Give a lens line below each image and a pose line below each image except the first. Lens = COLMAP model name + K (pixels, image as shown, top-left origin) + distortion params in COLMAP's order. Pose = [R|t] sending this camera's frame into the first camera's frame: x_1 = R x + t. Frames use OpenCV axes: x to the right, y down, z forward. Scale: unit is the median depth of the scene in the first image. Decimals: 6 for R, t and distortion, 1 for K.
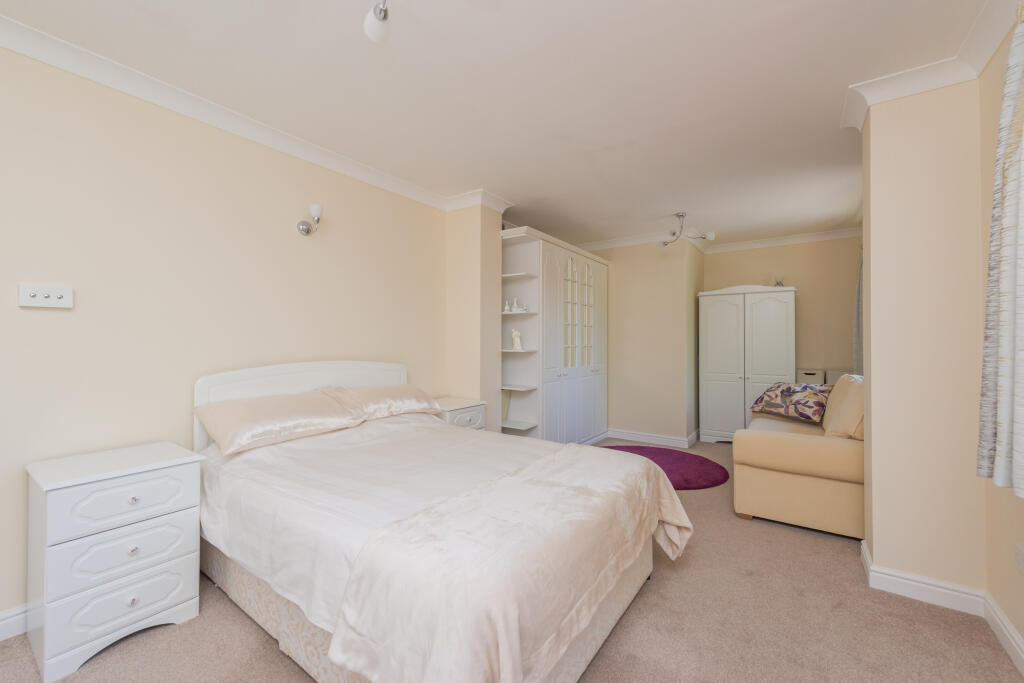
lens RADIAL K [[414.0, 0, 509.8], [0, 414.0, 338.7], [0, 0, 1]] dist [0.011989, -0.001179]
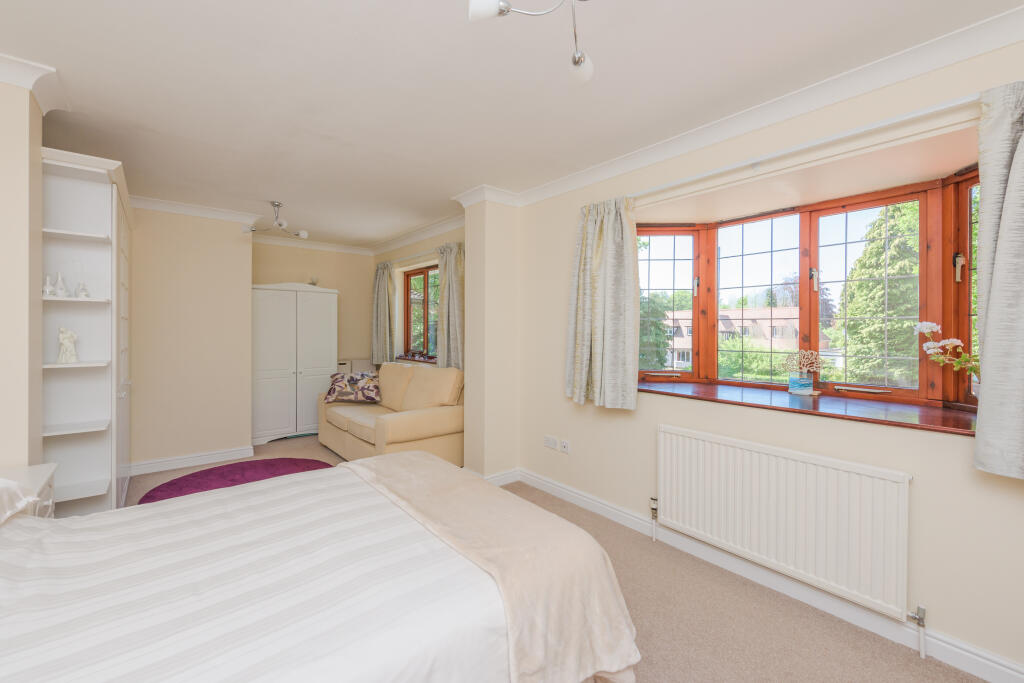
lens RADIAL K [[424.9, 0, 526.0], [0, 424.9, 334.7], [0, 0, 1]] dist [0.001664, 0.000011]
pose [[0.233927, -0.012885, 0.972169, -0.395064], [-0.017482, 0.999695, 0.017457, -0.033364], [-0.972097, -0.021079, 0.233630, 0.237289]]
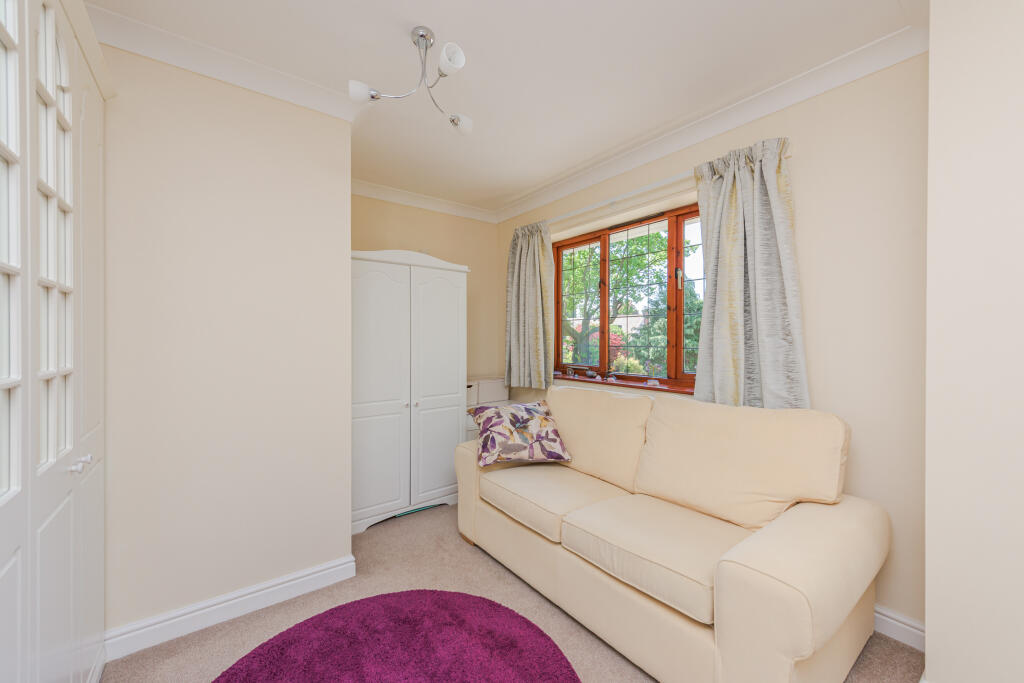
lens RADIAL K [[414.0, 0, 502.7], [0, 414.0, 332.4], [0, 0, 1]] dist [0.011989, -0.001179]
pose [[0.320719, 0.003654, 0.947167, 0.034818], [-0.003987, 0.999989, -0.002508, -0.013230], [-0.947166, -0.002972, 0.320730, 0.812428]]
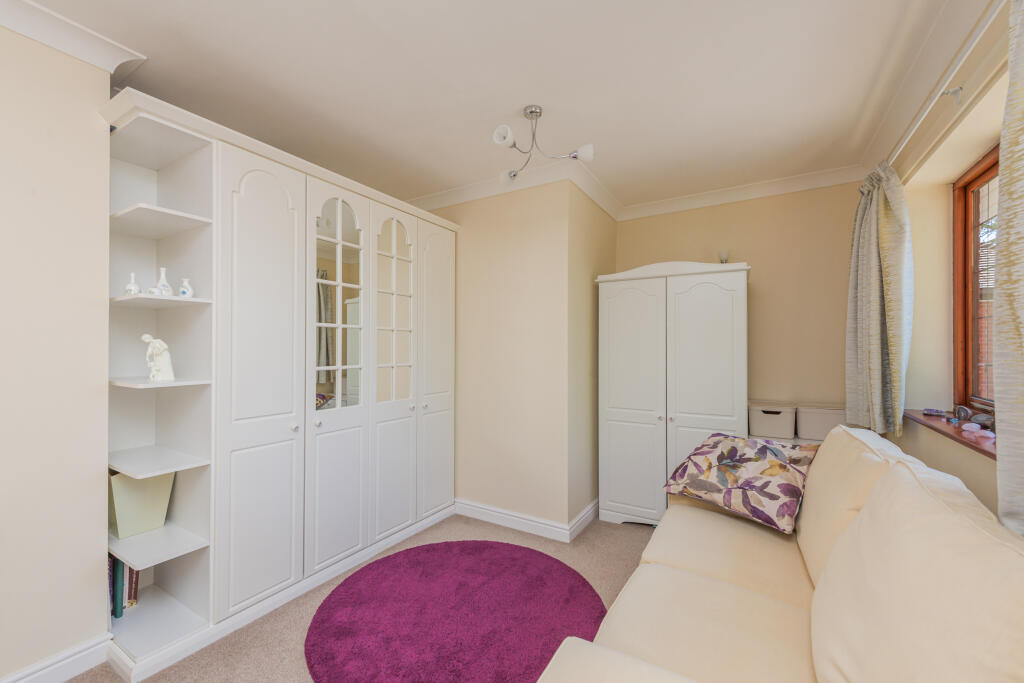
lens RADIAL K [[414.0, 0, 505.8], [0, 414.0, 350.3], [0, 0, 1]] dist [0.011989, -0.001179]
pose [[0.998381, -0.000328, 0.056882, 0.361080], [-0.000247, 0.999949, 0.010097, -0.011191], [-0.056882, -0.010095, 0.998330, 0.504134]]
